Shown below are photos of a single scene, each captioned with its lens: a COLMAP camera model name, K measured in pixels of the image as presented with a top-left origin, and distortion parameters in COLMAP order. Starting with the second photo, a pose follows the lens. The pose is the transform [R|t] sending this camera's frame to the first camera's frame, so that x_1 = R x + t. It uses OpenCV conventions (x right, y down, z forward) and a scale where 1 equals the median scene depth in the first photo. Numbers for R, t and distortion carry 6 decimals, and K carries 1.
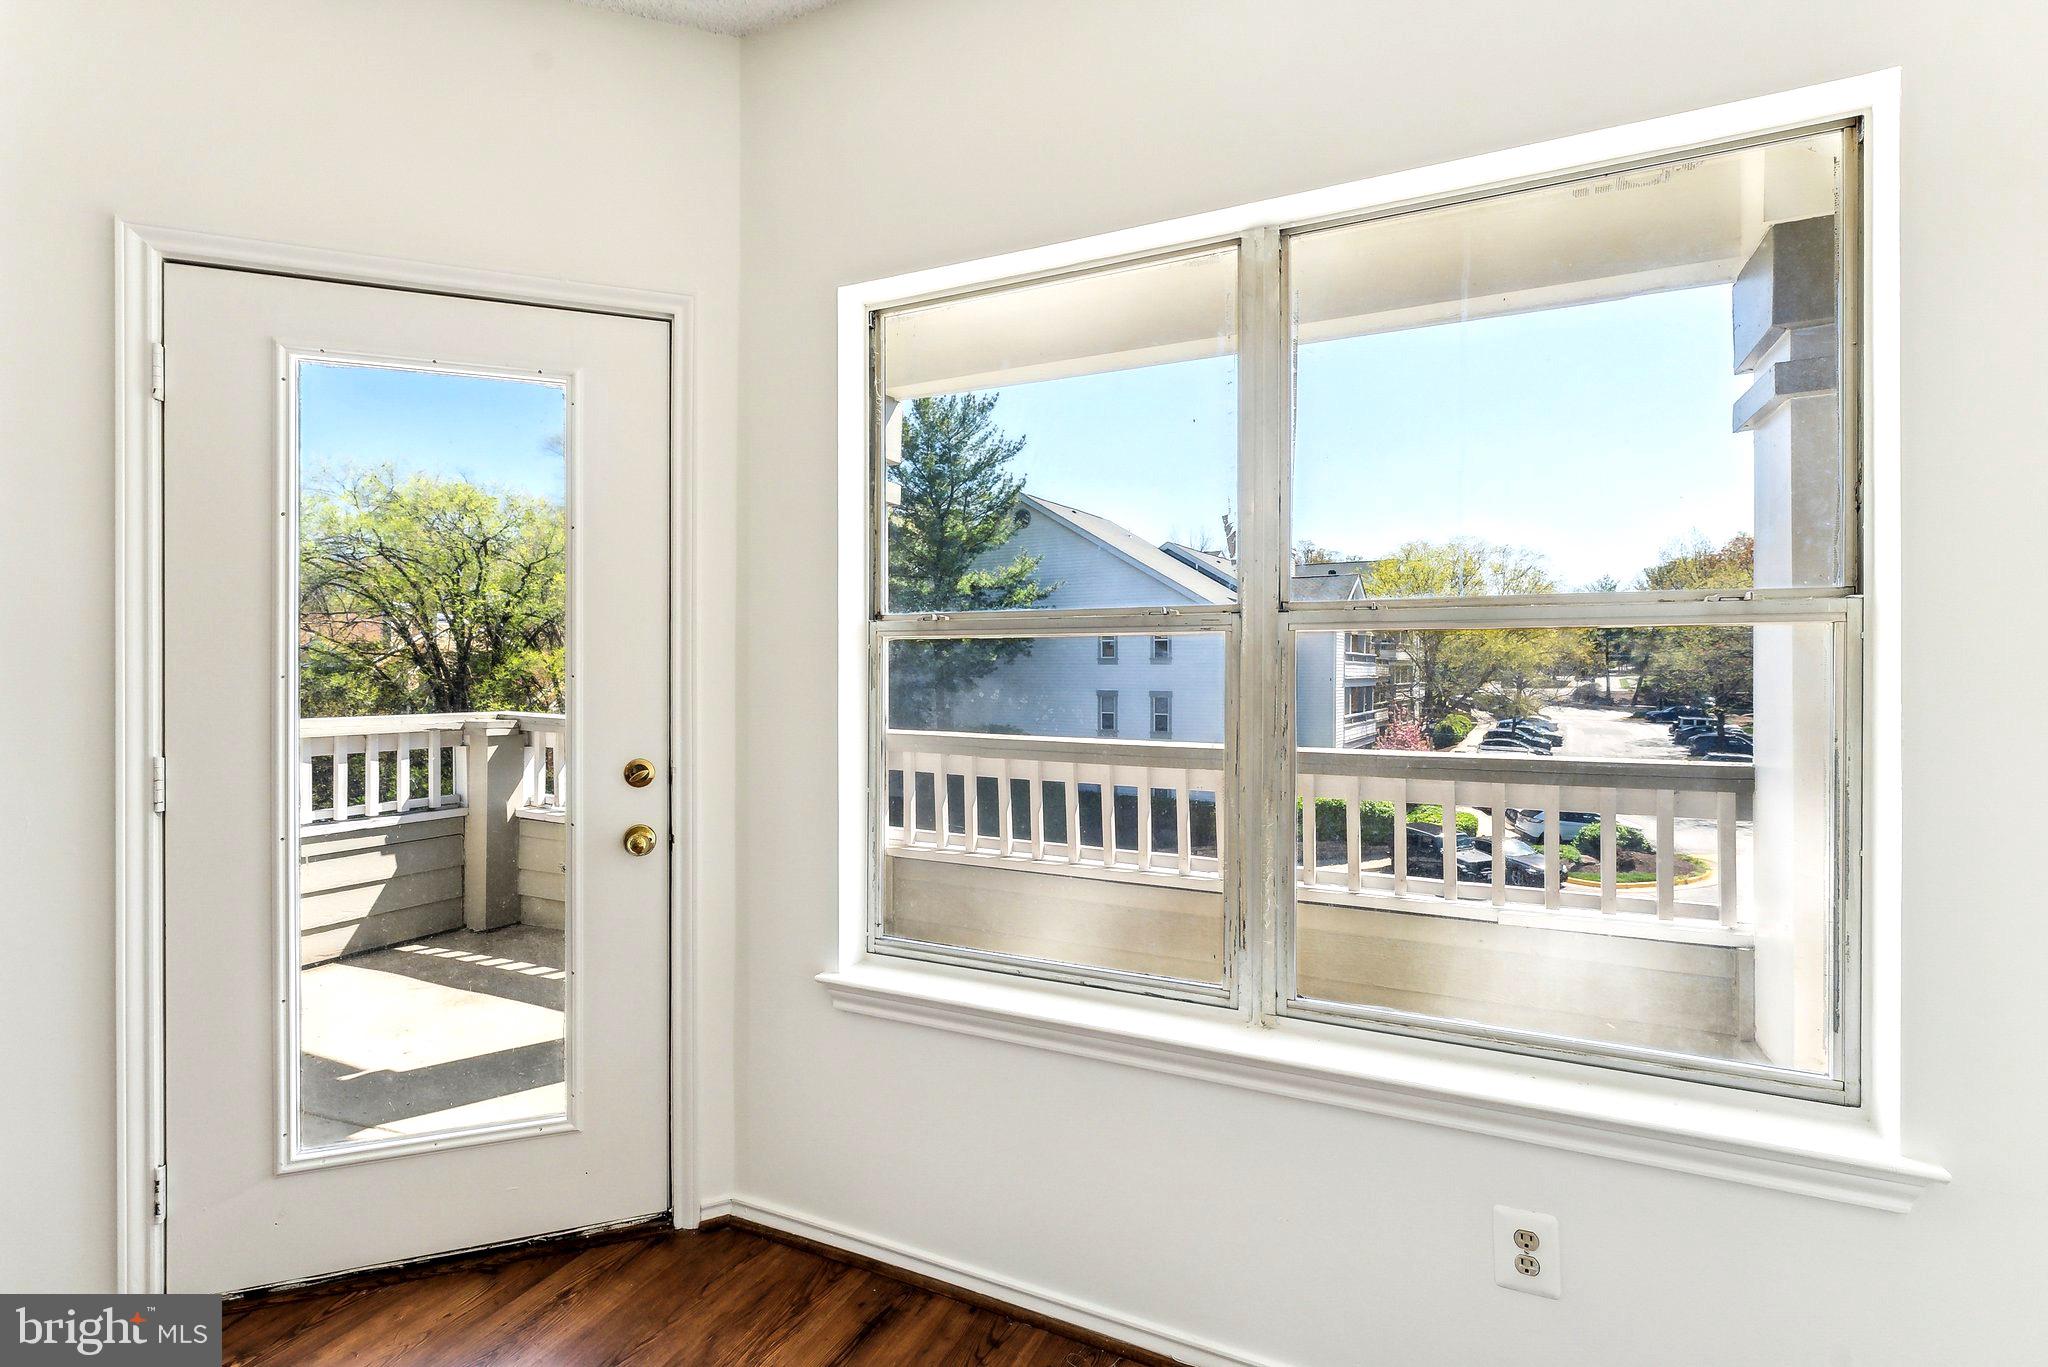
lens RADIAL K [[883.6, 0, 1024.0], [0, 883.6, 683.5], [0, 0, 1]] dist [0.000364, 0.000002]
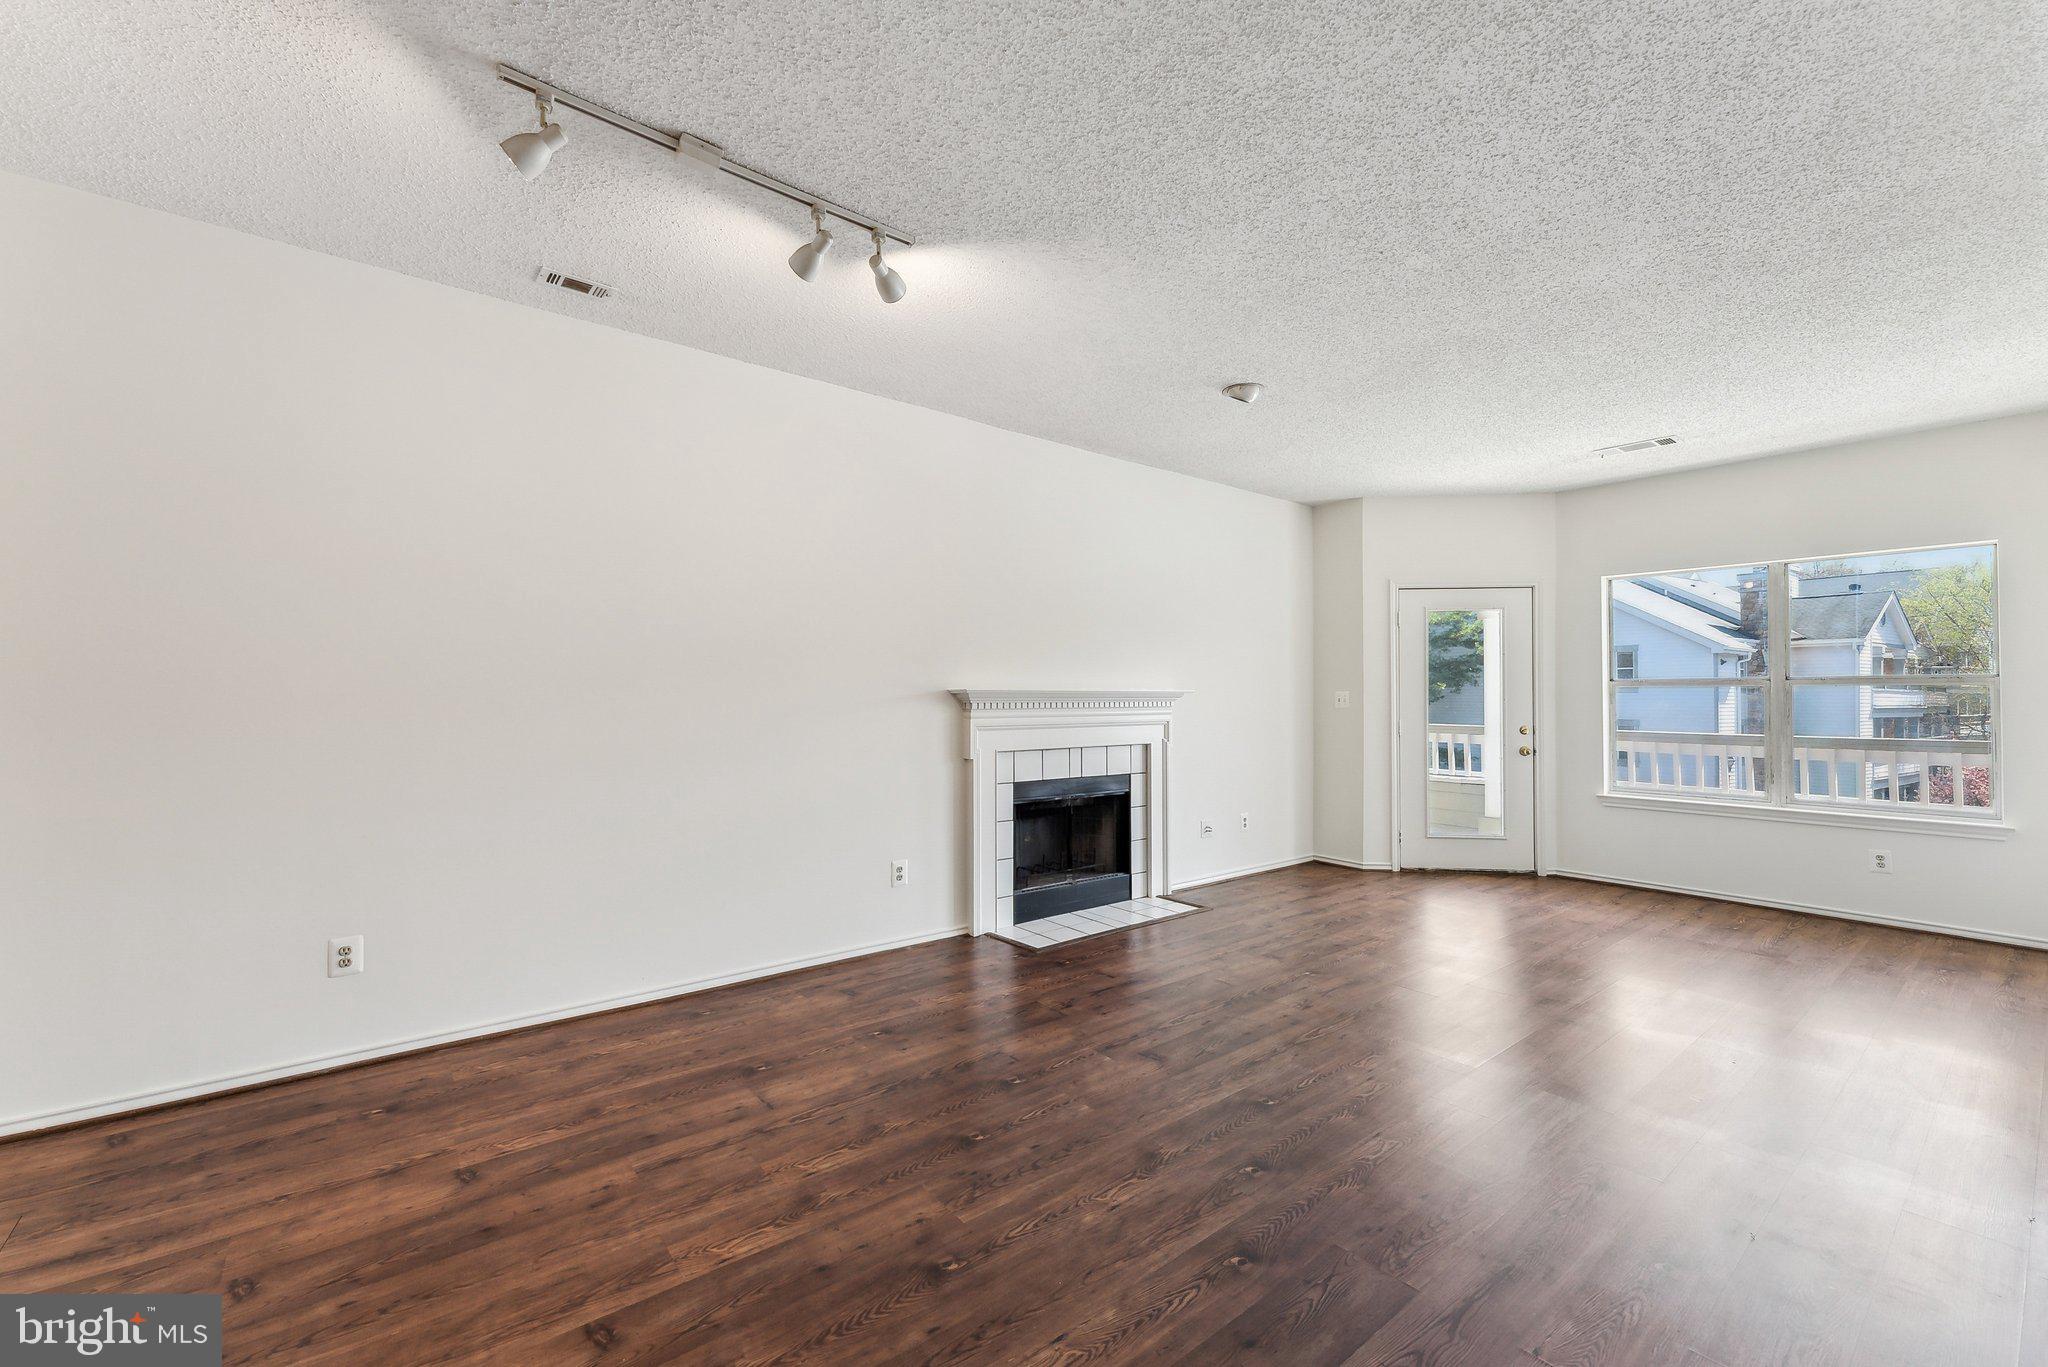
lens RADIAL K [[826.4, 0, 1024.0], [0, 826.4, 683.5], [0, 0, 1]] dist [-0.000181, 0.000029]
pose [[0.896952, -0.006978, -0.442074, -0.731312], [-0.007593, 0.999485, -0.031182, 0.039114], [0.442063, 0.031325, 0.896437, -2.459144]]
